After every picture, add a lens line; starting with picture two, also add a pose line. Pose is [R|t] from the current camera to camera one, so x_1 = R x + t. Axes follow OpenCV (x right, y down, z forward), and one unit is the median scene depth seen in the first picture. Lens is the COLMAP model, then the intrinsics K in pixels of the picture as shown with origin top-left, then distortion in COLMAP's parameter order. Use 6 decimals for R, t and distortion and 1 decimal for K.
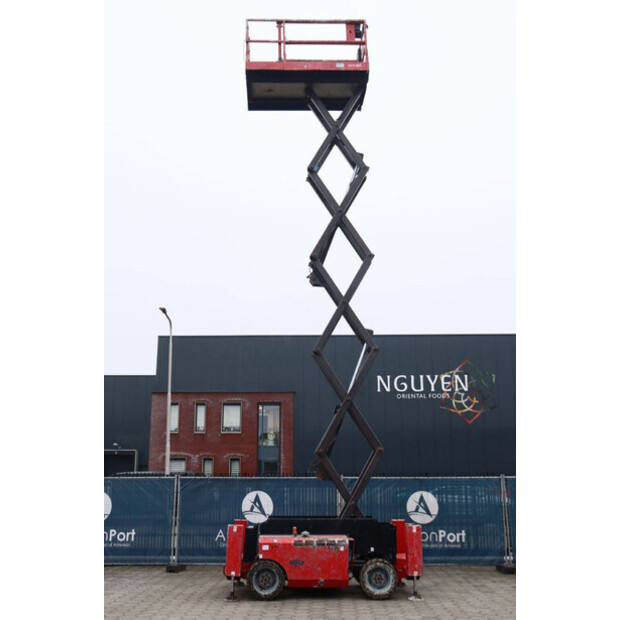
lens RADIAL K [[683.9, 0, 305.1], [0, 683.9, 310.3], [0, 0, 1]] dist [0.006077, 0.000000]
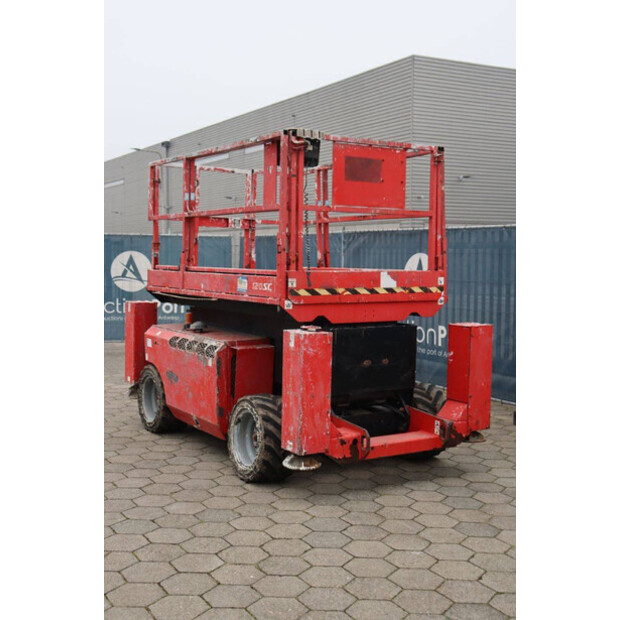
lens RADIAL K [[828.3, 0, 309.1], [0, 828.3, 312.3], [0, 0, 1]] dist [0.056965, 0.000000]
pose [[0.513988, 0.070483, -0.854897, 0.462138], [0.191469, 0.962048, 0.194433, 0.174753], [0.836156, -0.263622, 0.480986, 0.636962]]
